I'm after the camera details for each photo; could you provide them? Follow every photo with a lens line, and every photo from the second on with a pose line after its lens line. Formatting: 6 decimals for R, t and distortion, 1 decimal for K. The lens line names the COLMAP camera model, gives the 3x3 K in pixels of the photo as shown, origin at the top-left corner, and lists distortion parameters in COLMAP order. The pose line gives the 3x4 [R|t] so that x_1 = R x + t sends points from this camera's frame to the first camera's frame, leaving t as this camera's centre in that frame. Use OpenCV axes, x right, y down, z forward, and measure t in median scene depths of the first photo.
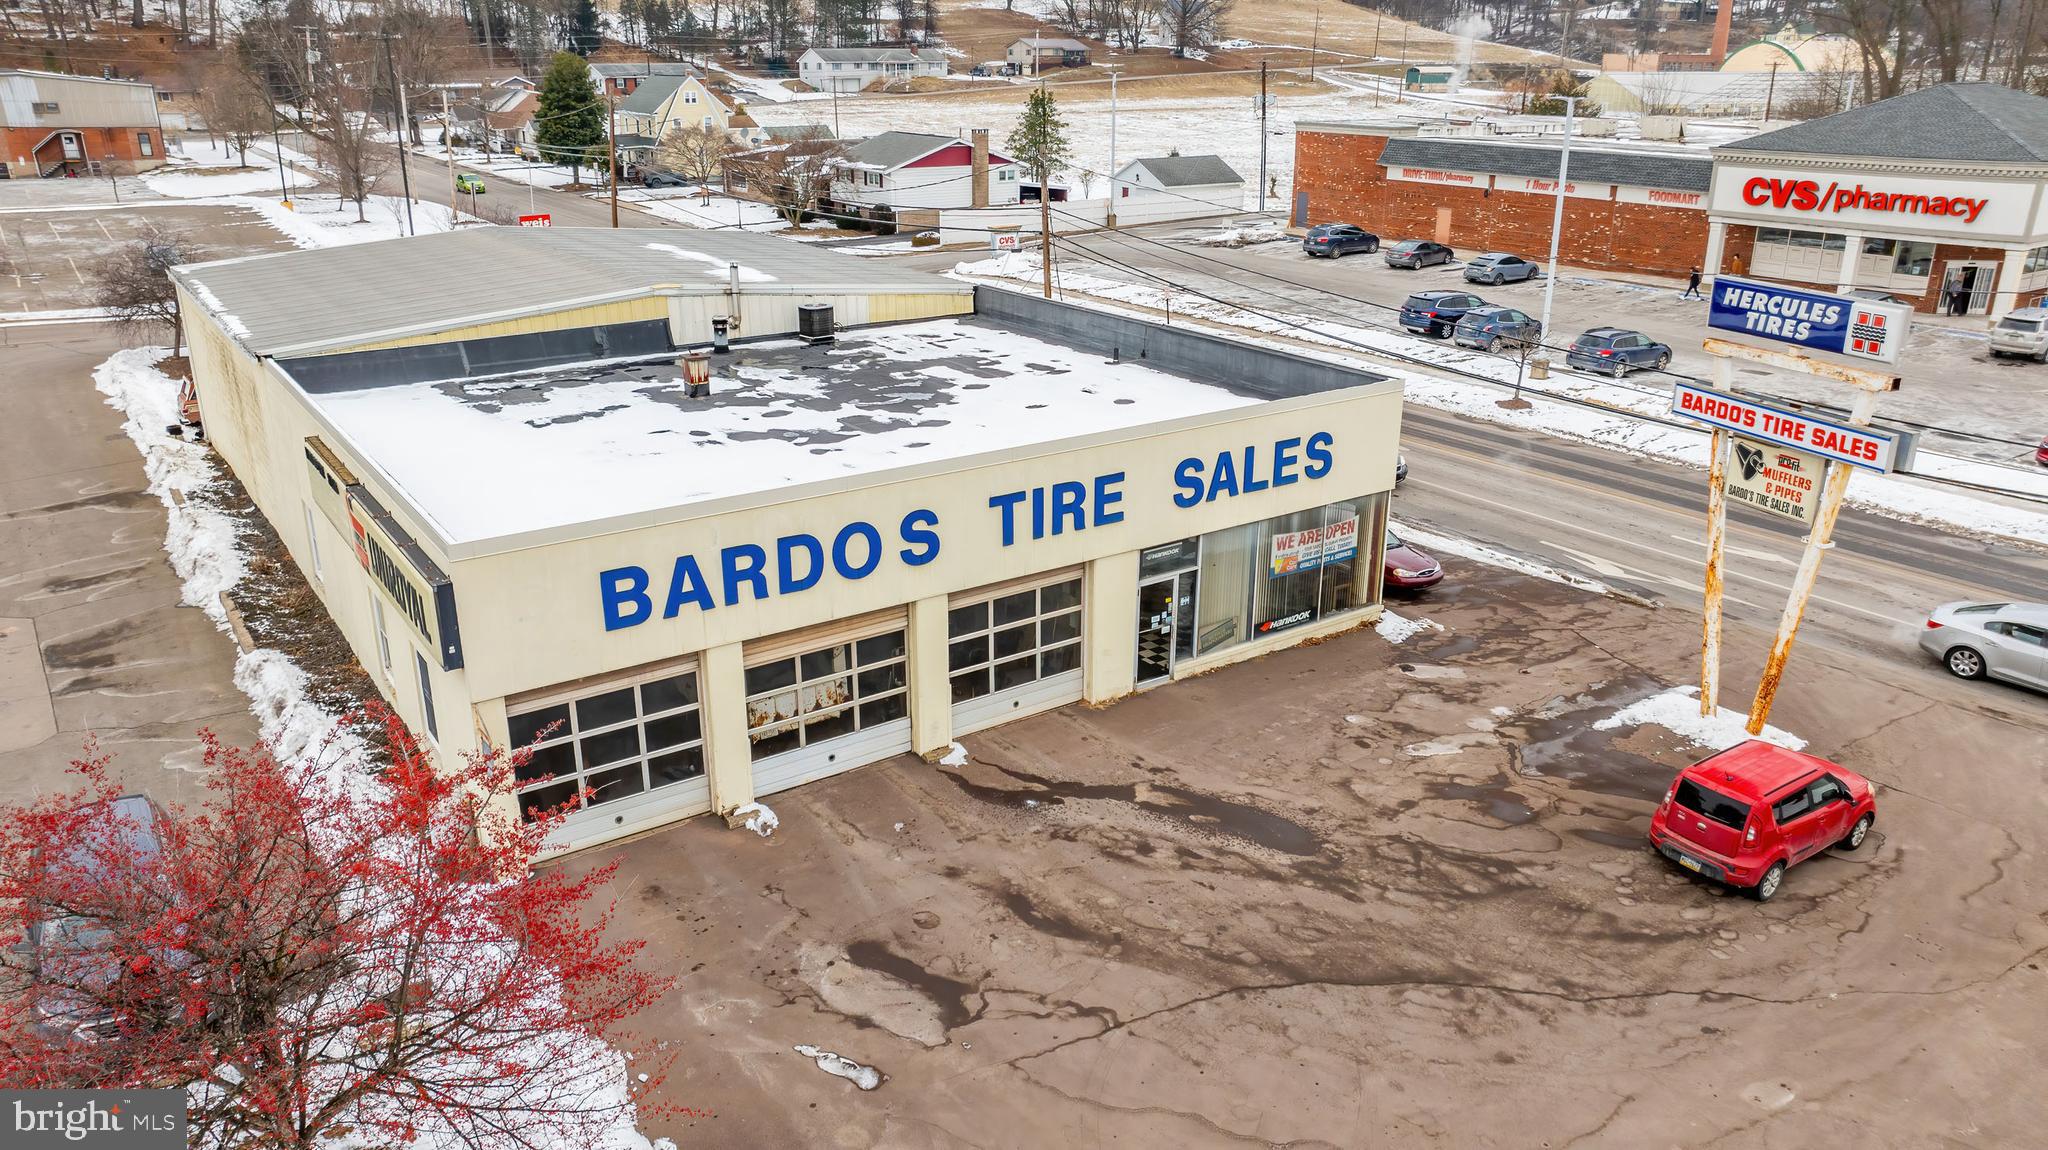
lens RADIAL K [[1438.9, 0, 1023.0], [0, 1438.9, 572.2], [0, 0, 1]] dist [-0.021277, -0.005957]
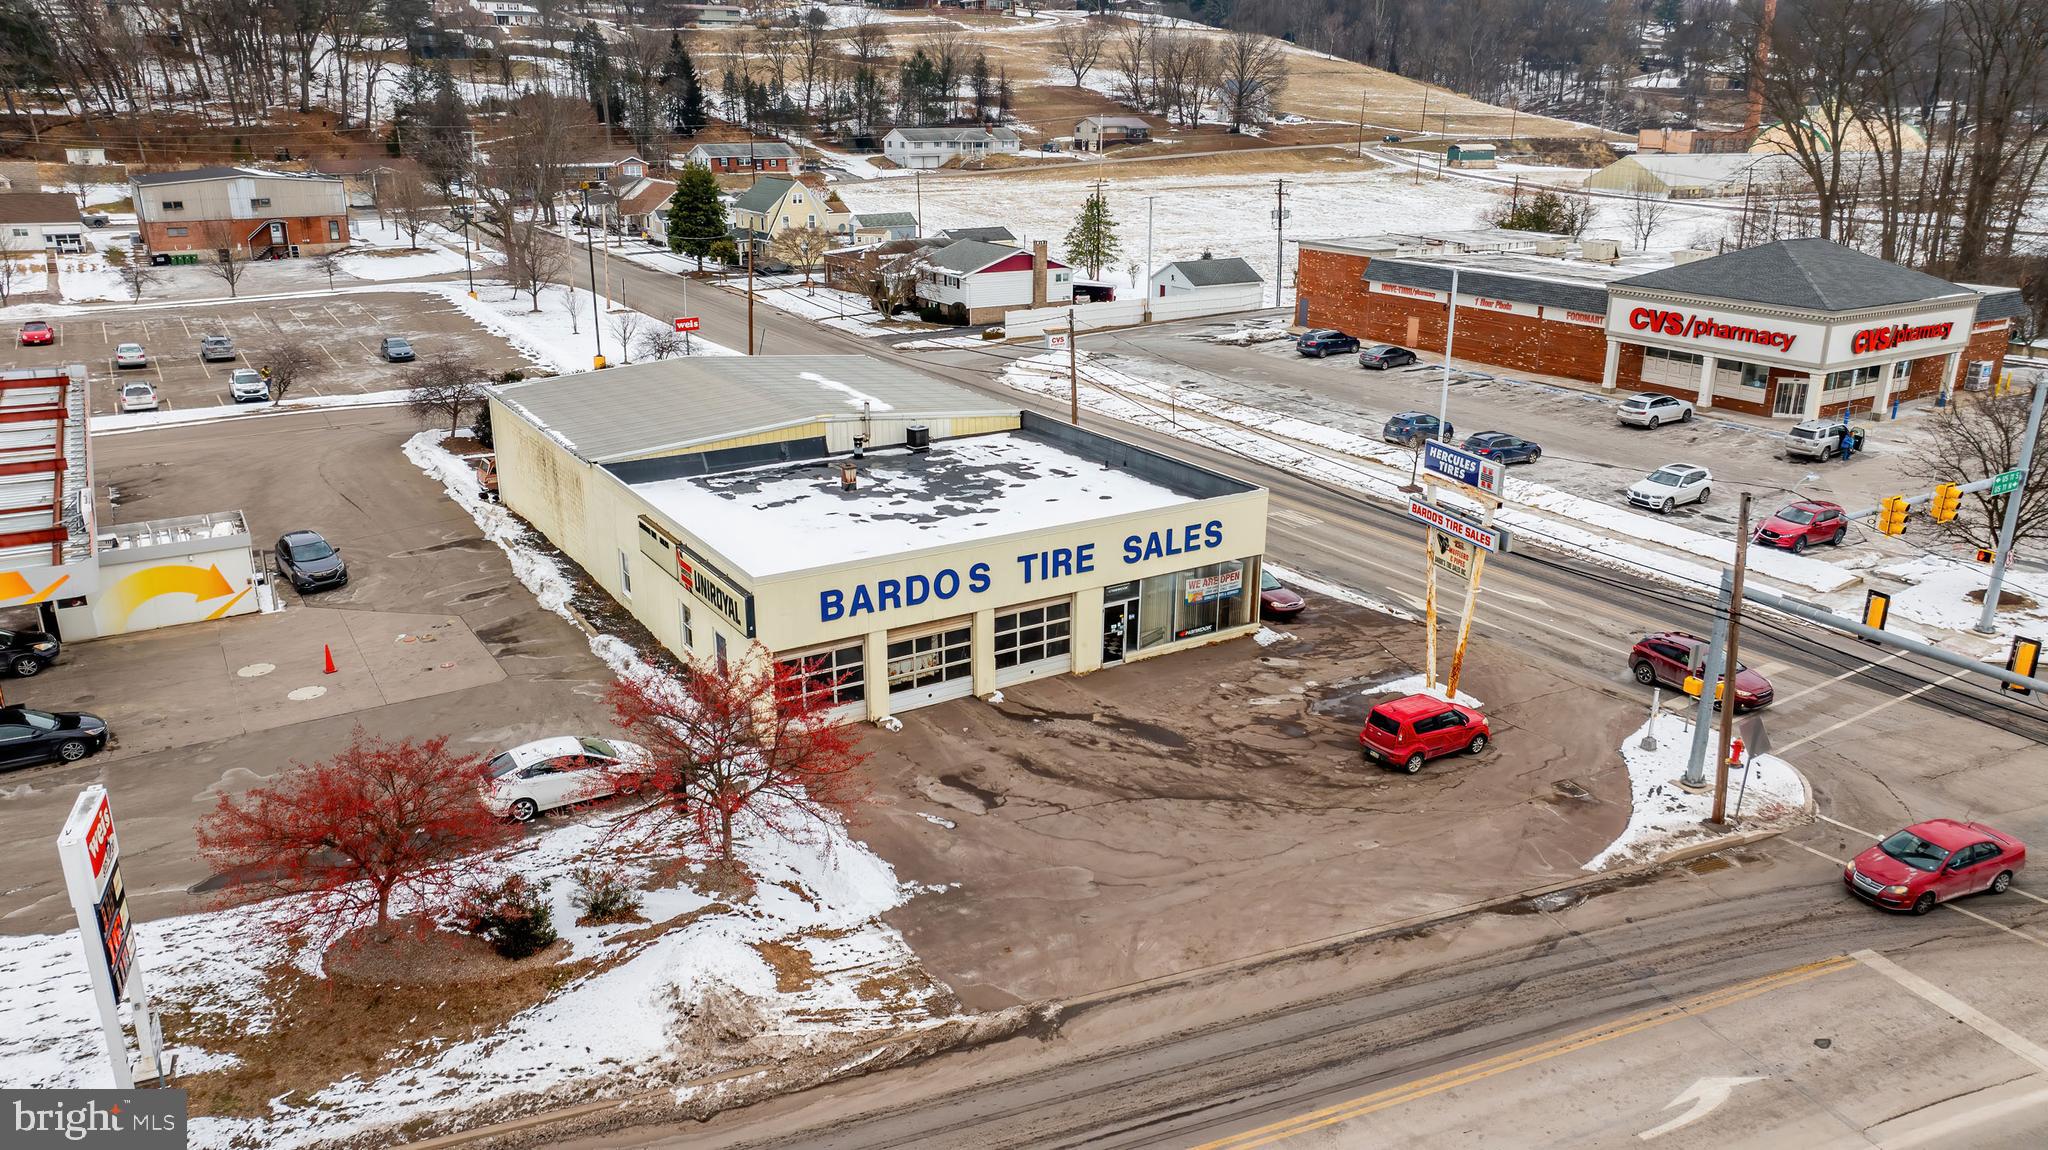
lens RADIAL K [[1432.6, 0, 1022.2], [0, 1432.6, 575.9], [0, 0, 1]] dist [-0.019409, 0.001811]
pose [[0.998743, 0.018277, -0.046683, 0.062699], [-0.019427, 0.999516, -0.024292, 0.015712], [0.046217, 0.025169, 0.998614, -0.766292]]
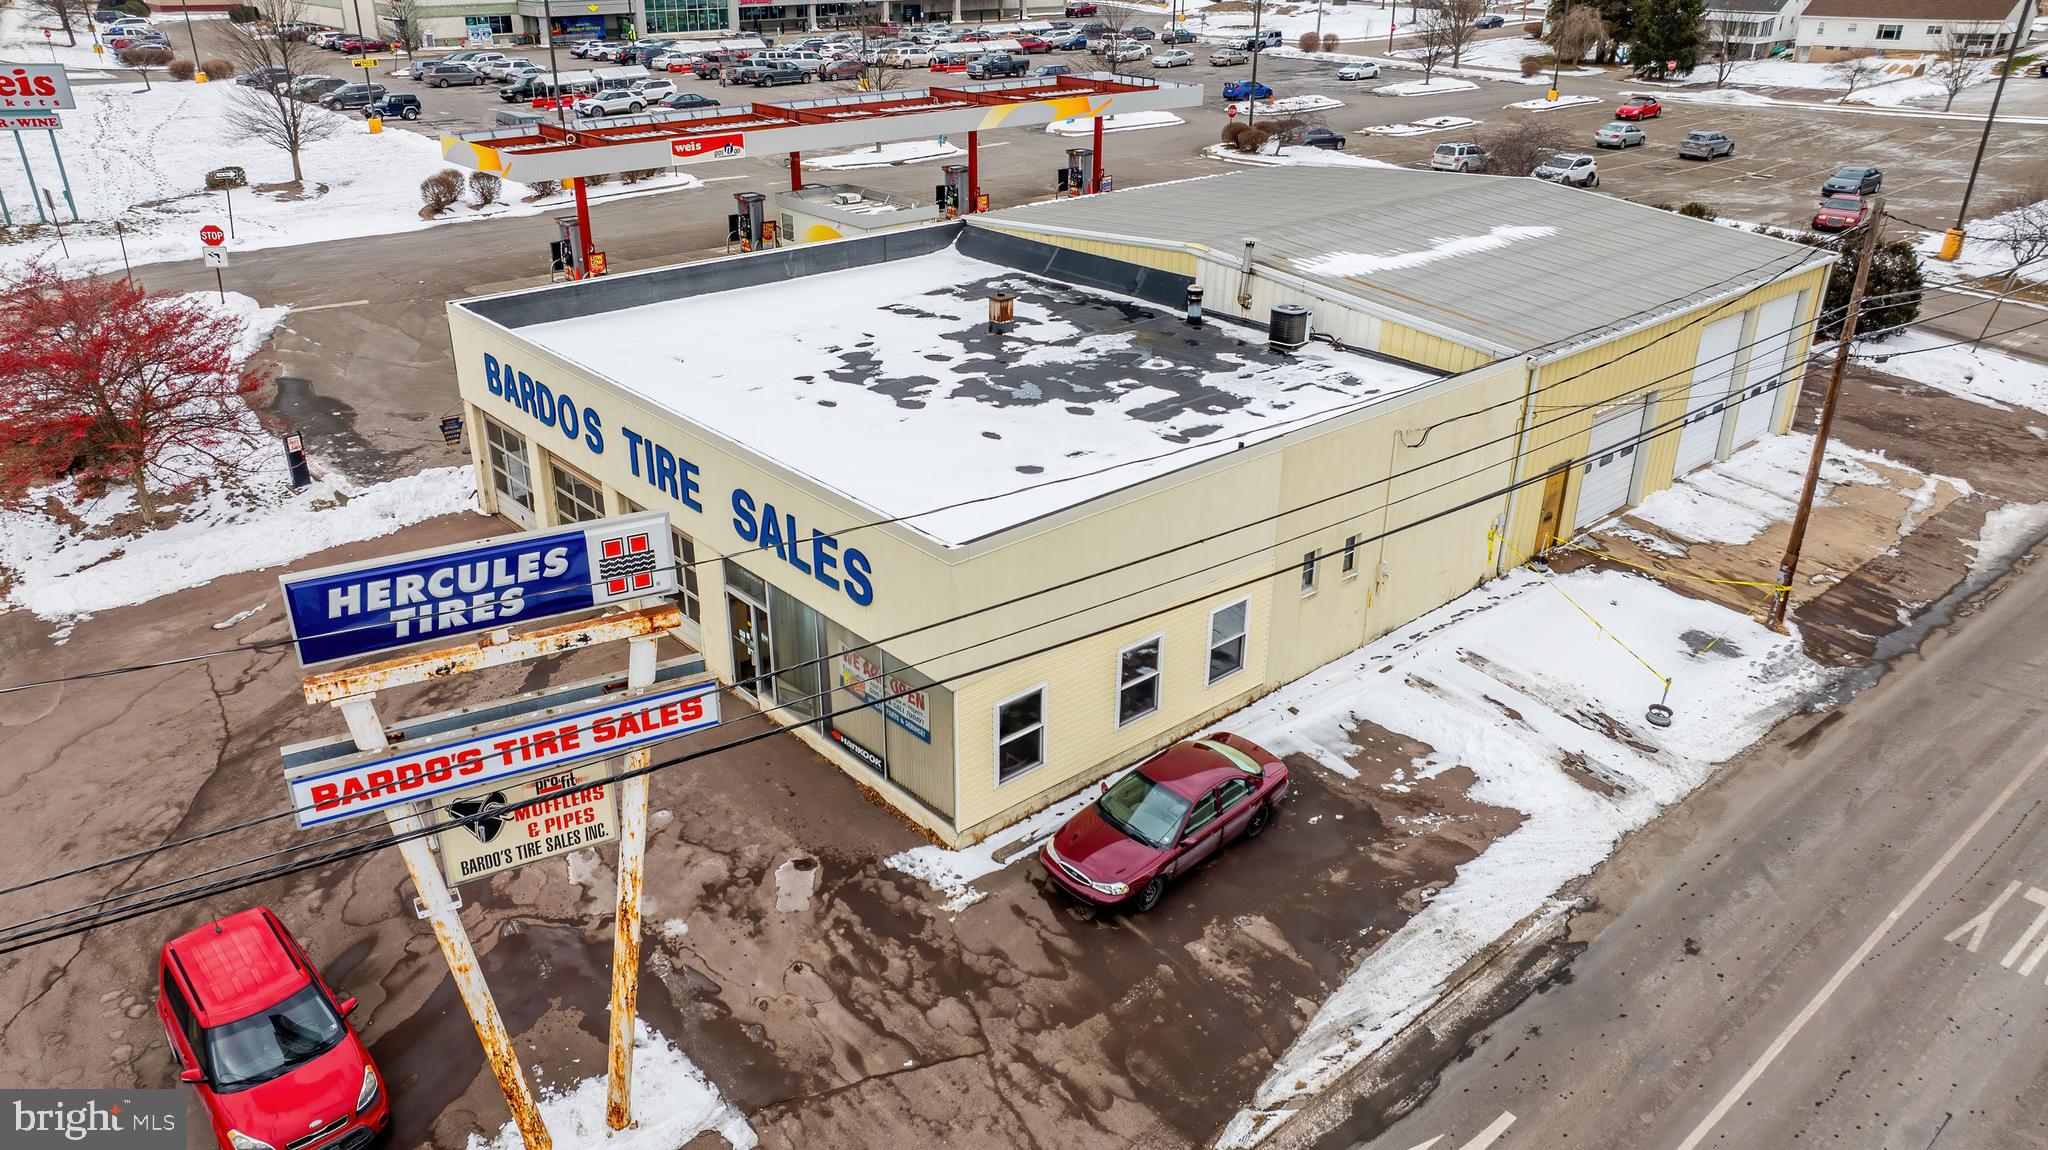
lens RADIAL K [[1431.1, 0, 1022.5], [0, 1431.1, 576.5], [0, 0, 1]] dist [-0.017066, -0.007158]
pose [[0.113884, 0.417199, -0.901652, 1.005460], [-0.342067, 0.868531, 0.358669, -0.428781], [0.932749, 0.267579, 0.241622, 0.955881]]
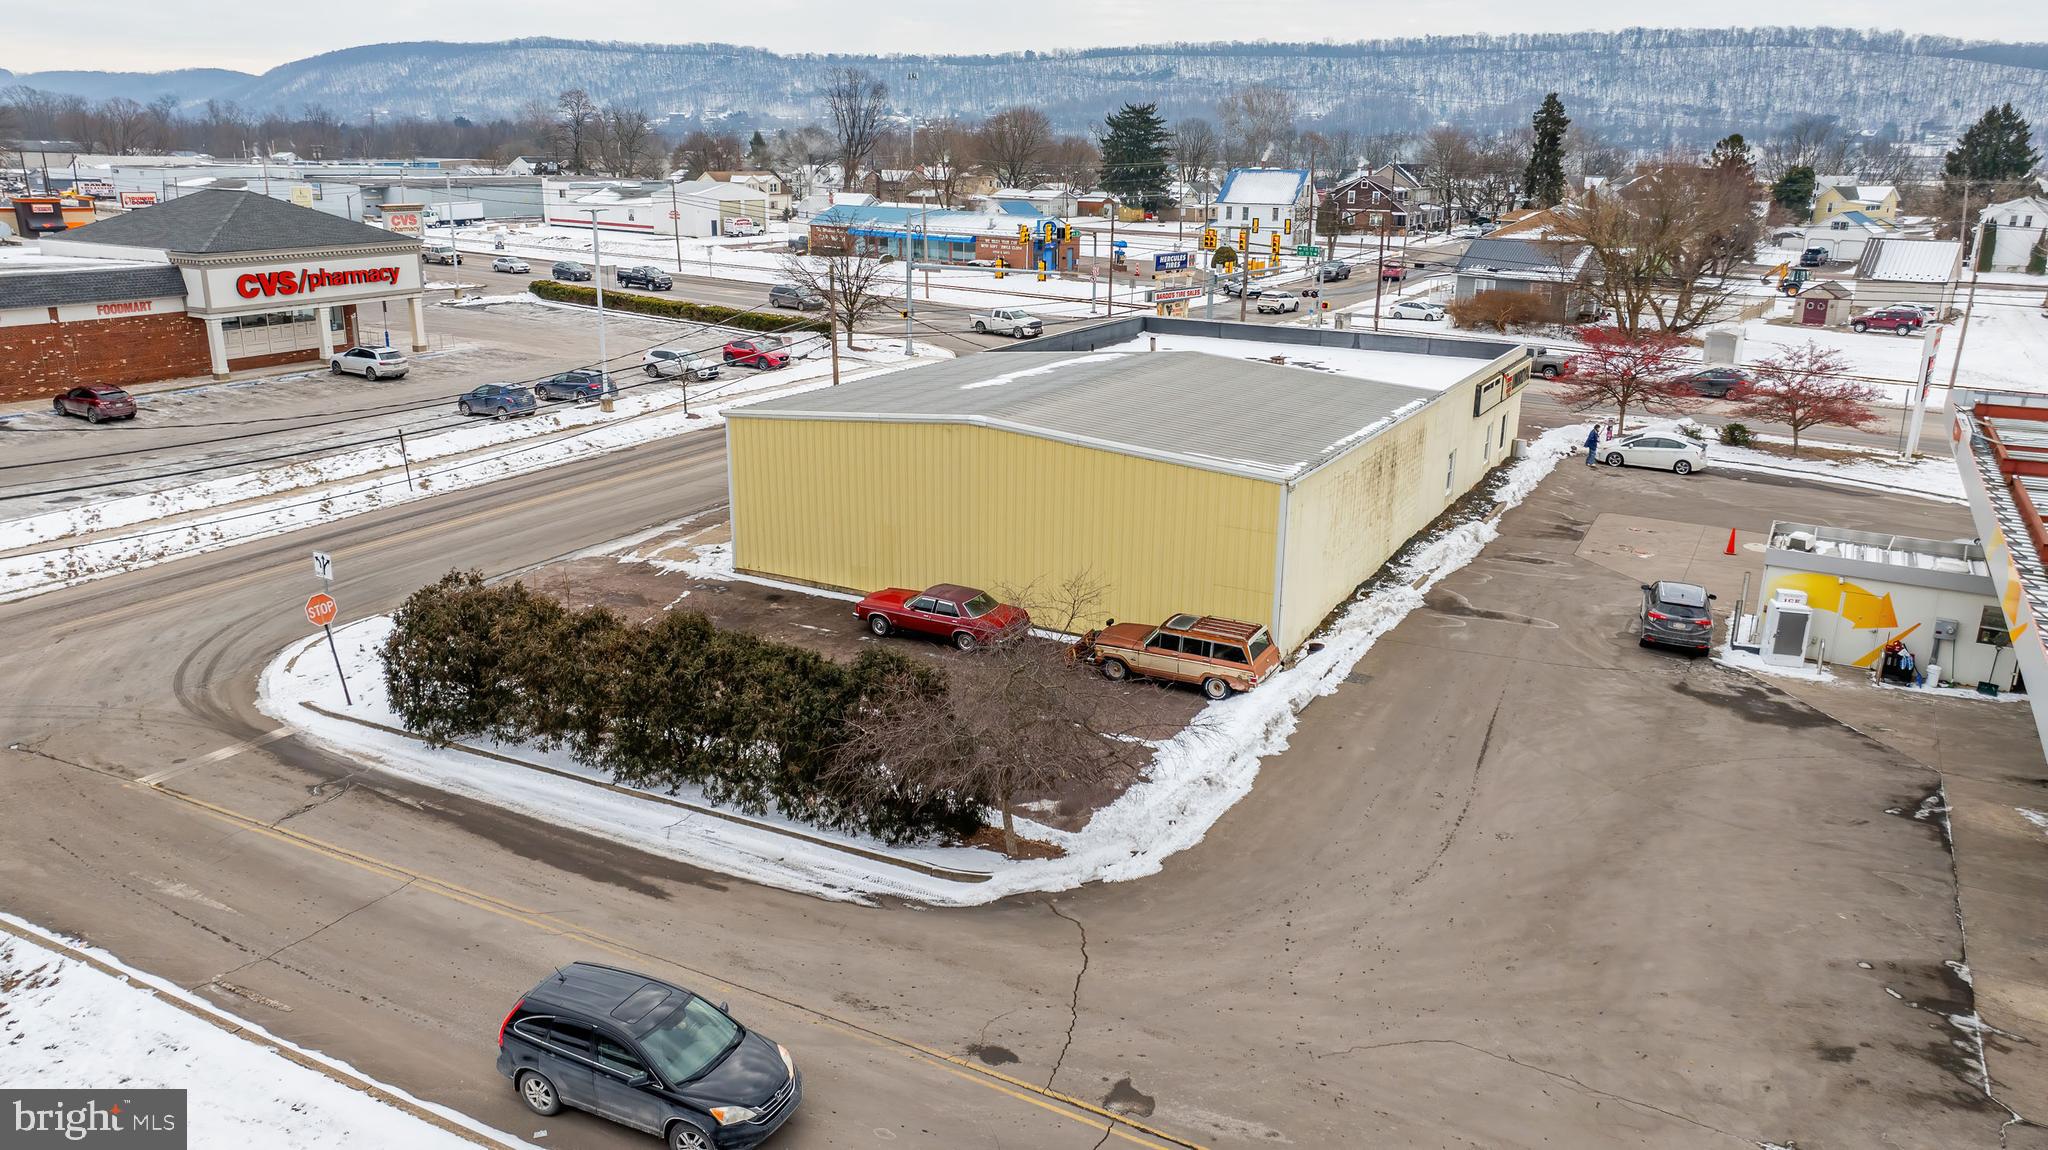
lens RADIAL K [[1441.2, 0, 1021.8], [0, 1441.2, 572.7], [0, 0, 1]] dist [-0.038363, 0.036539]
pose [[-0.431343, -0.267022, 0.861767, -2.100398], [0.293368, 0.861773, 0.413863, -0.926515], [-0.853158, 0.431332, -0.293384, 2.315685]]
